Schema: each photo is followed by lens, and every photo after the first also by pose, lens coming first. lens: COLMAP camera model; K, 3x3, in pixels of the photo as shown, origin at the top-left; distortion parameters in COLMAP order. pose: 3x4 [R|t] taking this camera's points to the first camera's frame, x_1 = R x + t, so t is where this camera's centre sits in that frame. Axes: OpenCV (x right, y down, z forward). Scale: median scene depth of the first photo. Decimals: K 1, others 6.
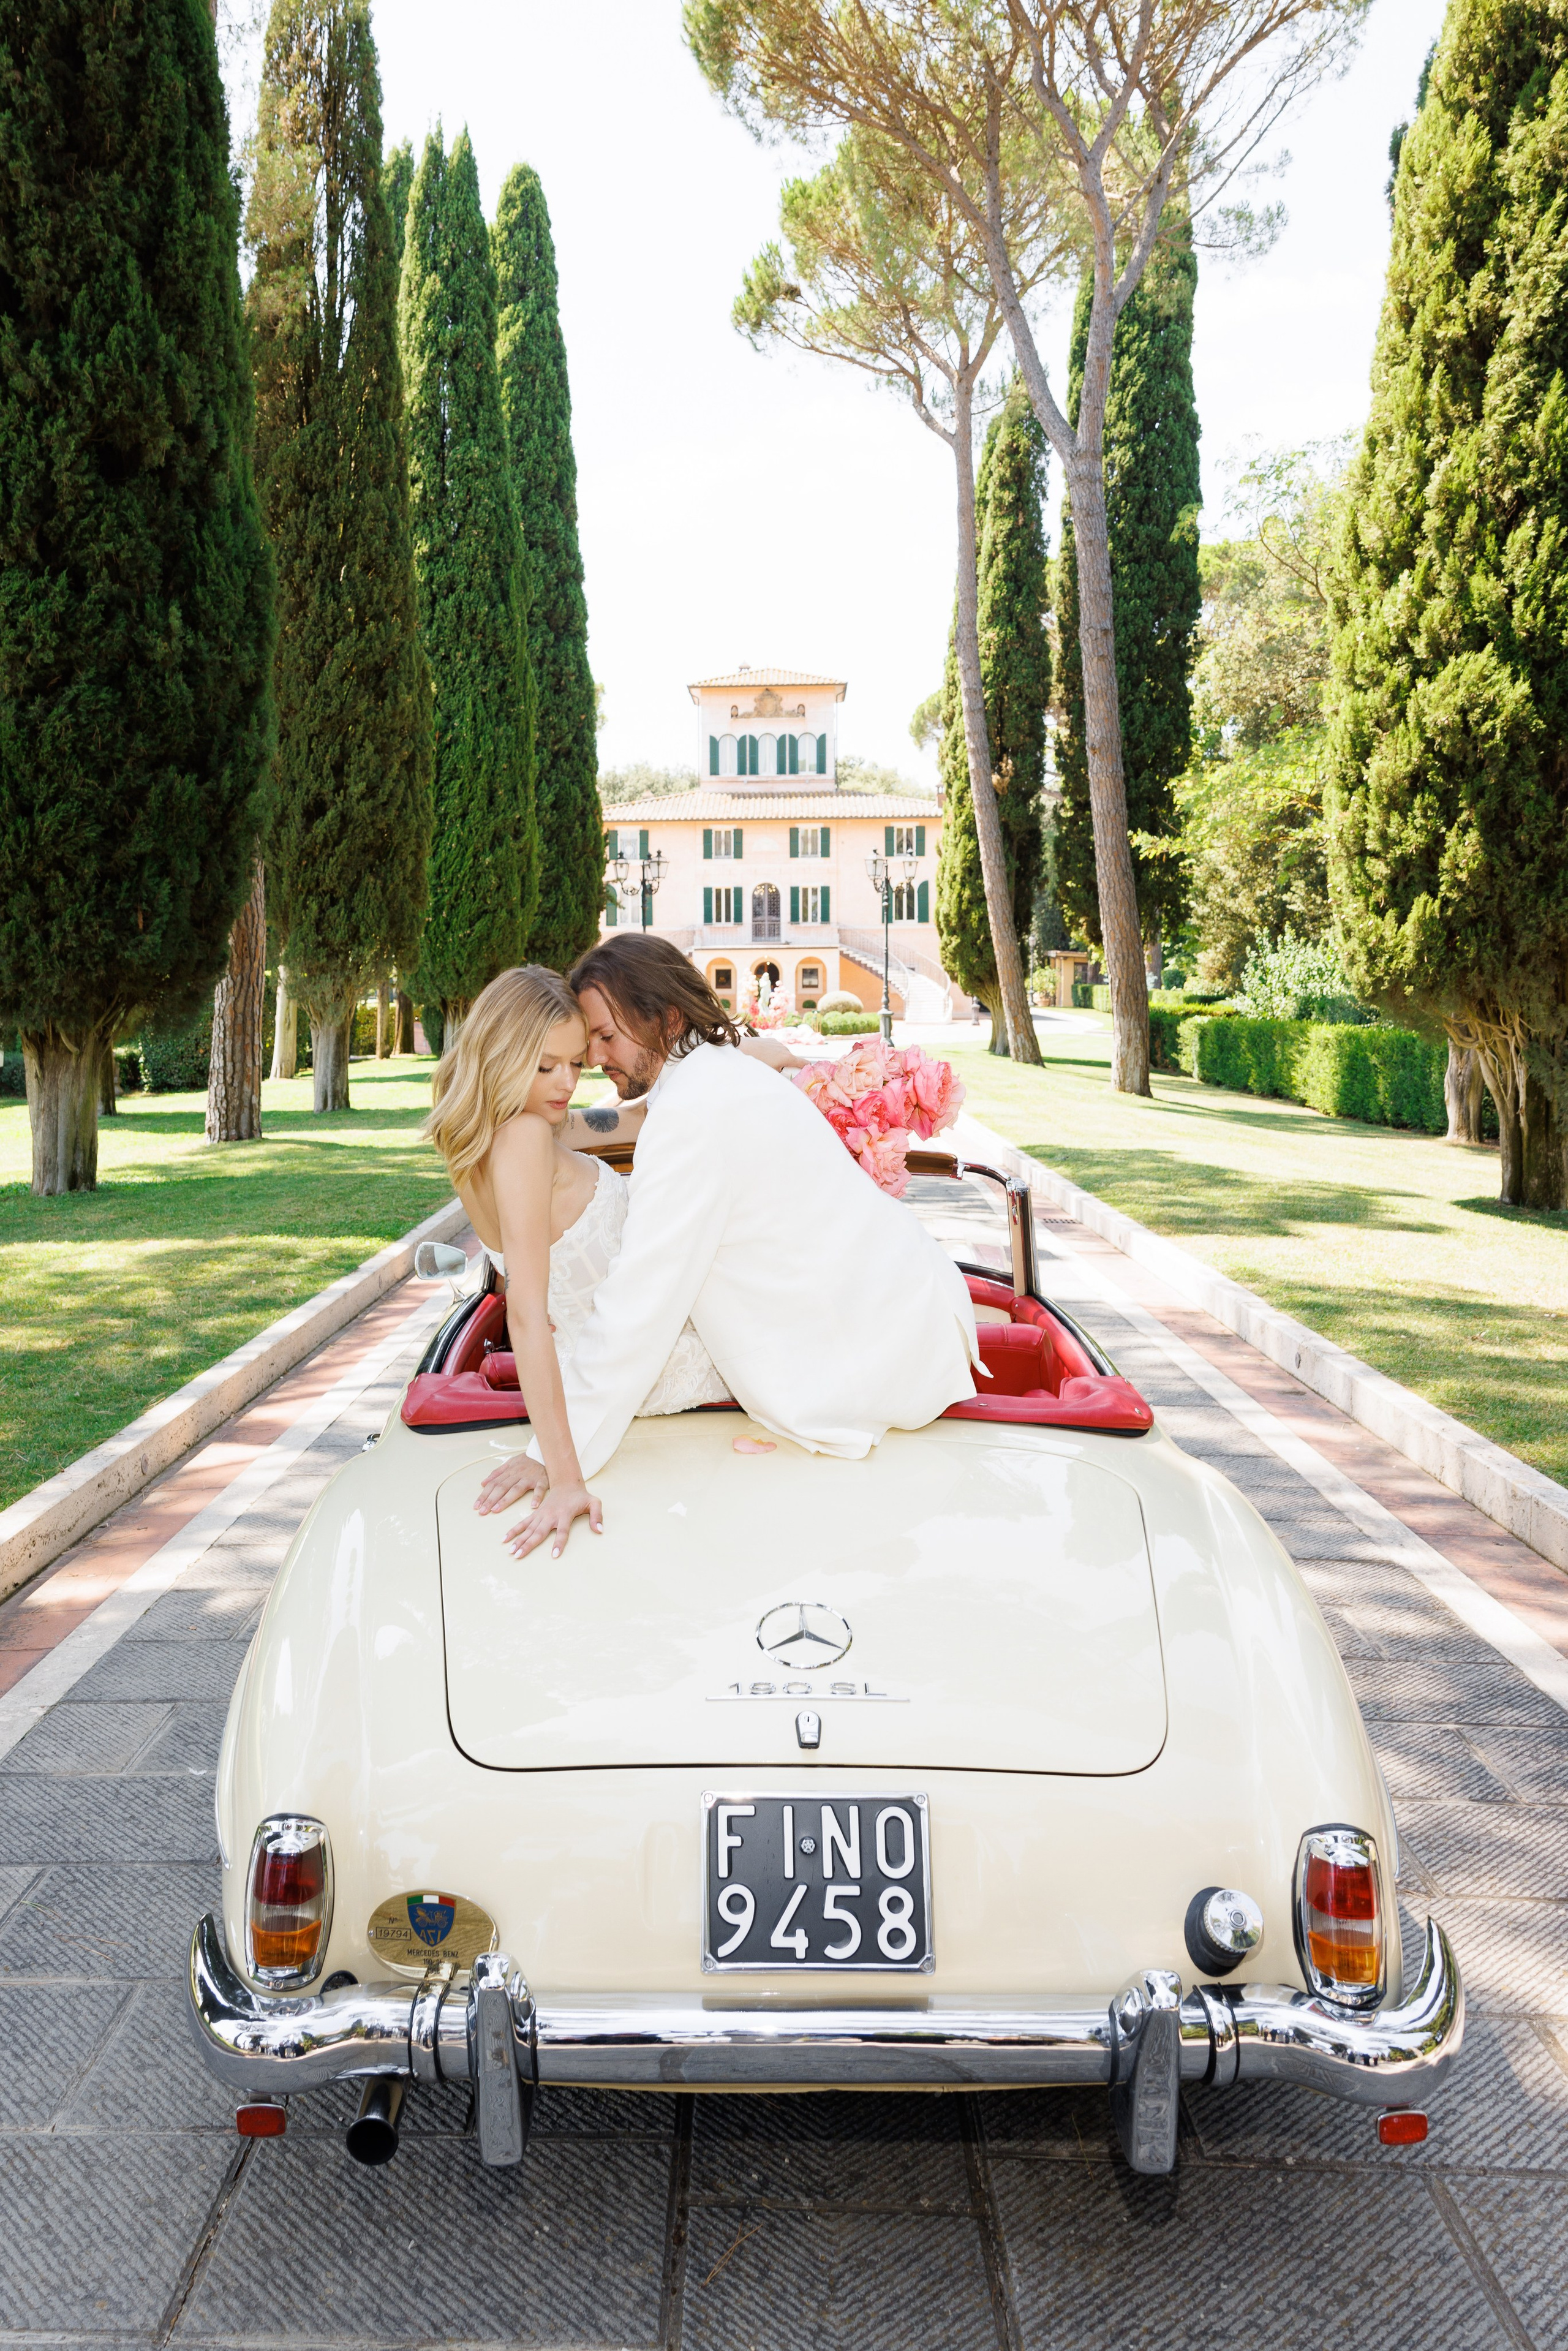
lens RADIAL K [[1905.1, 0, 655.2], [0, 1905.1, 1096.3], [0, 0, 1]] dist [0.008409, 0.007476]
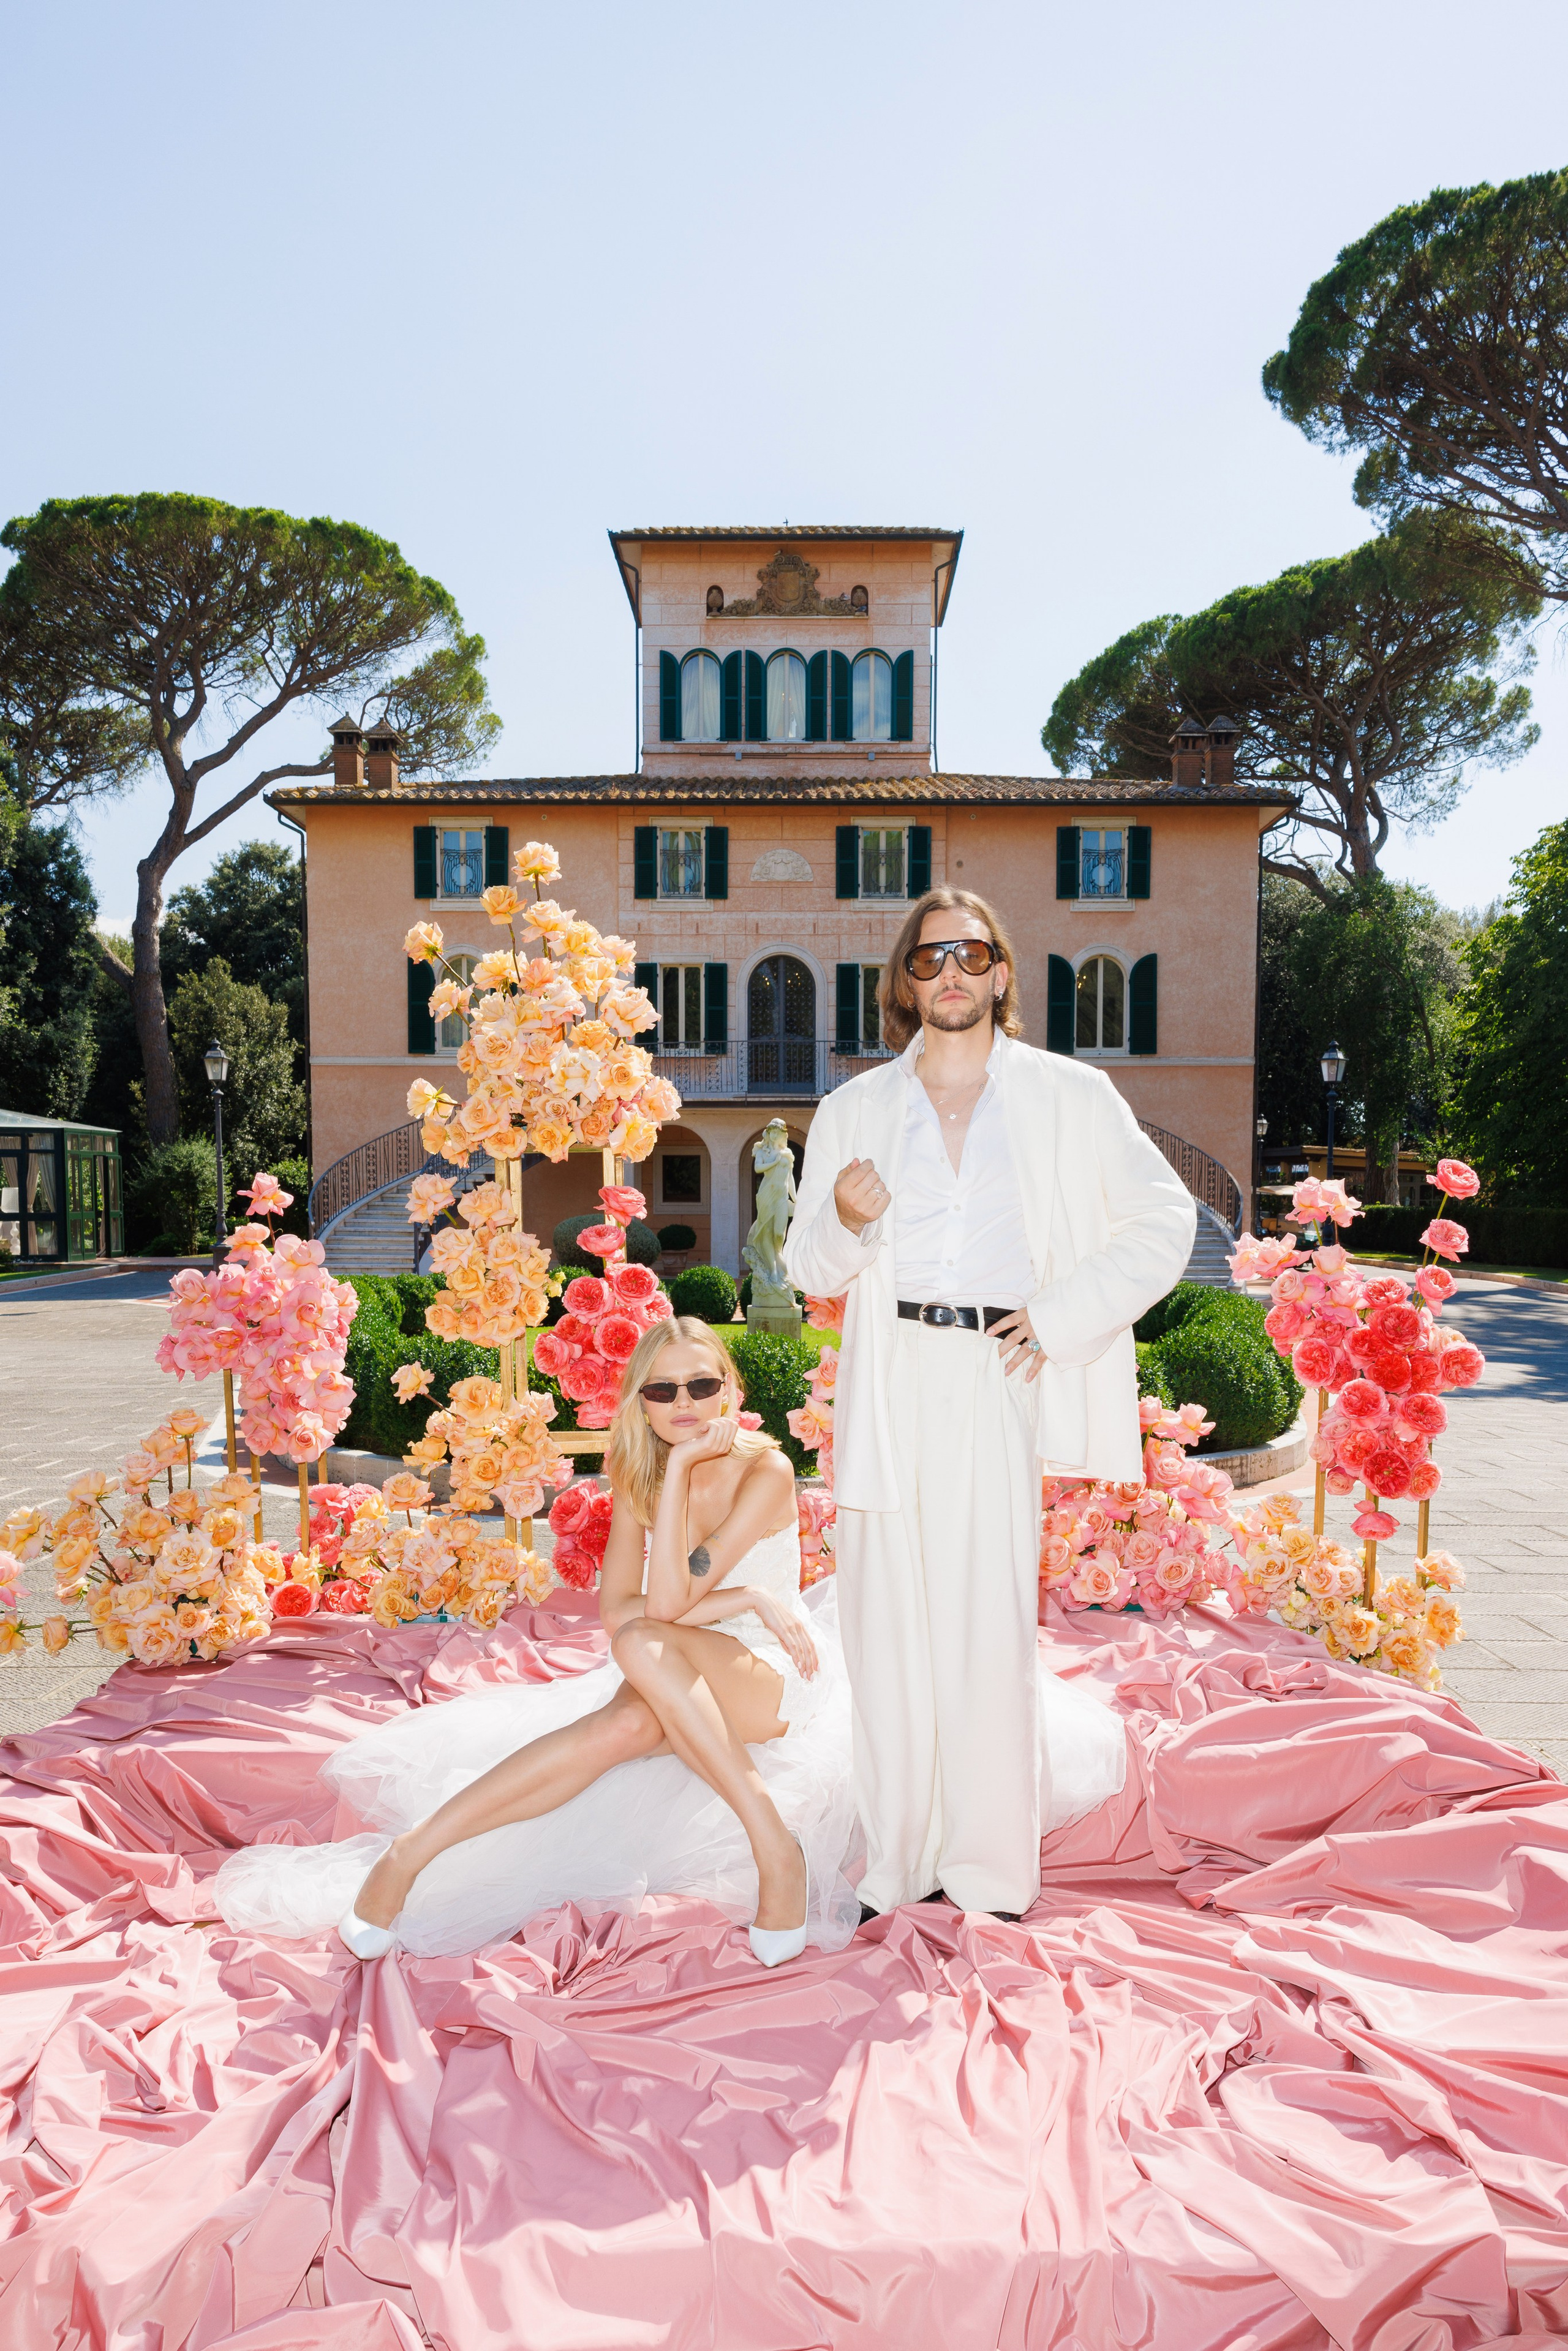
lens RADIAL K [[1860.9, 0, 785.3], [0, 1860.9, 1360.6], [0, 0, 1]] dist [-0.000798, -0.001341]
pose [[0.998171, 0.004657, 0.060267, 0.078899], [-0.005893, 0.999776, 0.020348, -0.067252], [-0.060158, -0.020666, 0.997975, 1.333954]]
